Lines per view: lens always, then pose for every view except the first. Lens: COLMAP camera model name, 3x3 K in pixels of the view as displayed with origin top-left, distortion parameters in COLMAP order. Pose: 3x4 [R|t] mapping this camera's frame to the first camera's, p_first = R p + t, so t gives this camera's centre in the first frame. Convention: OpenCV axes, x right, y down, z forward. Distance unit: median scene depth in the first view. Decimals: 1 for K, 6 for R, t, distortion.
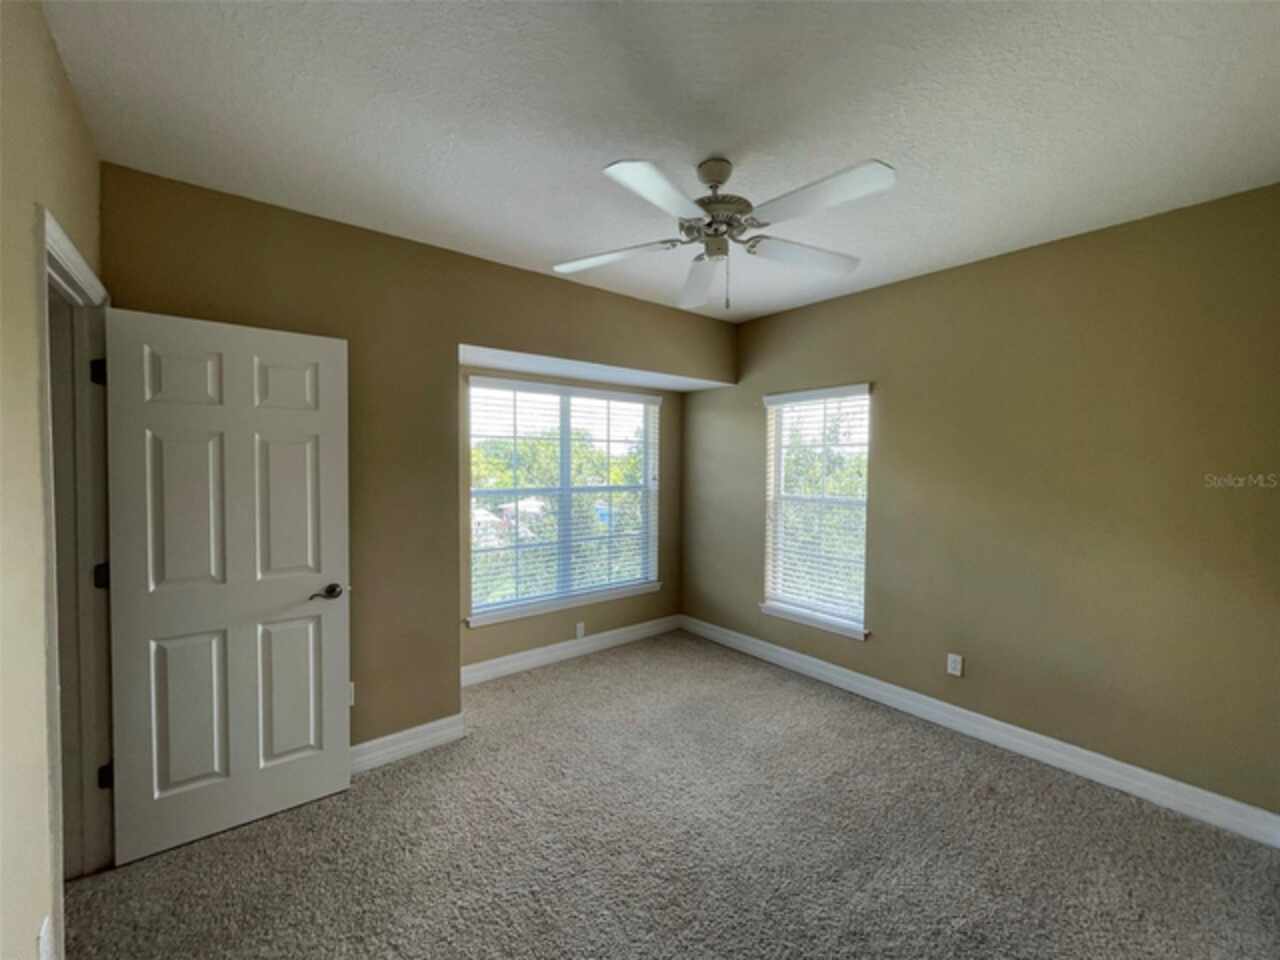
lens RADIAL K [[522.6, 0, 640.0], [0, 522.6, 480.0], [0, 0, 1]] dist [0.001158, 0.000090]
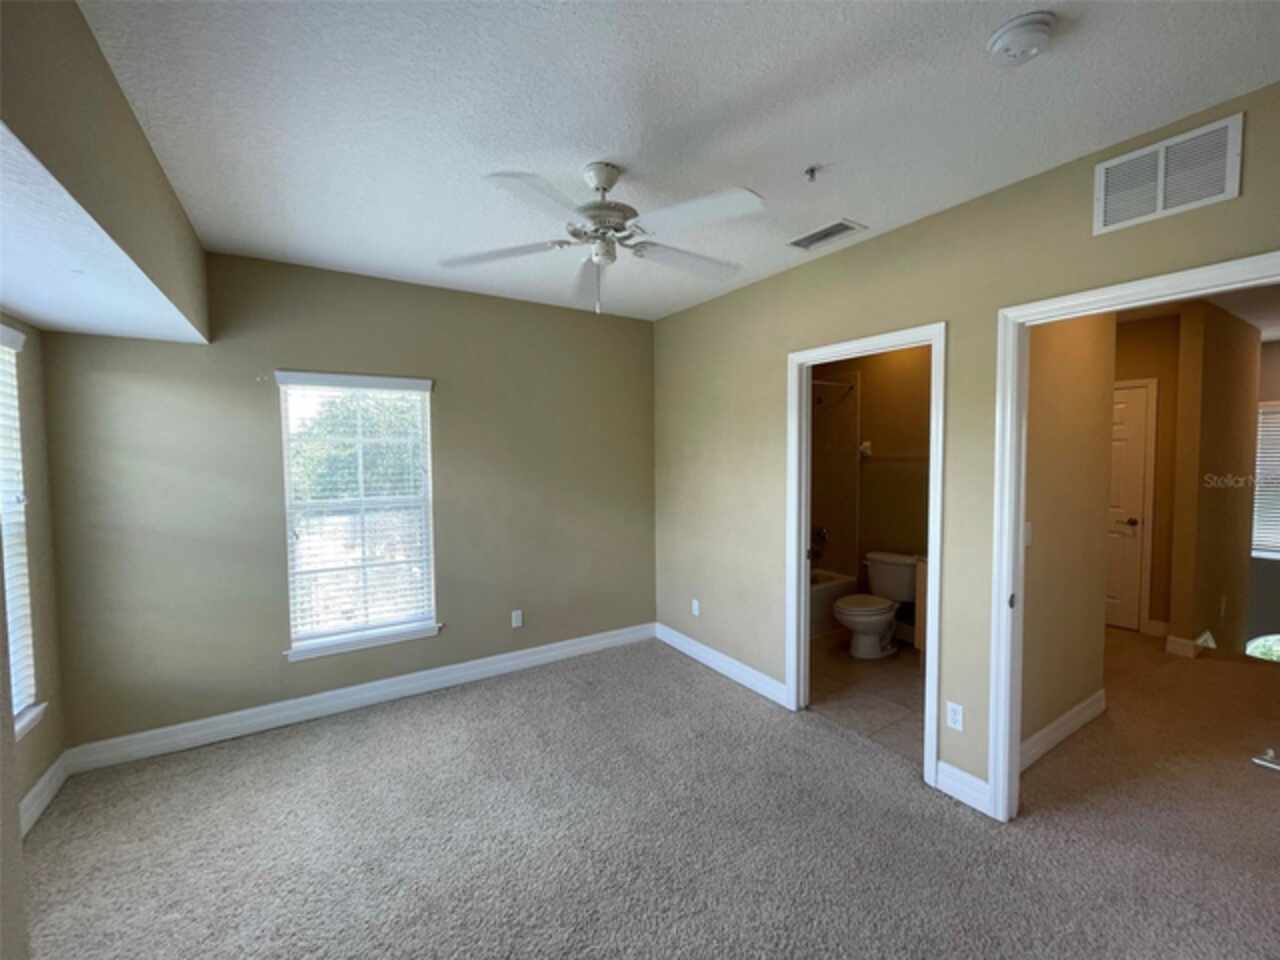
lens RADIAL K [[519.8, 0, 640.0], [0, 519.8, 480.0], [0, 0, 1]] dist [-0.000301, -0.000063]
pose [[0.110566, -0.054439, 0.992377, -0.522765], [0.045931, 0.997712, 0.049614, -0.024064], [-0.992807, 0.040095, 0.112813, 0.495611]]
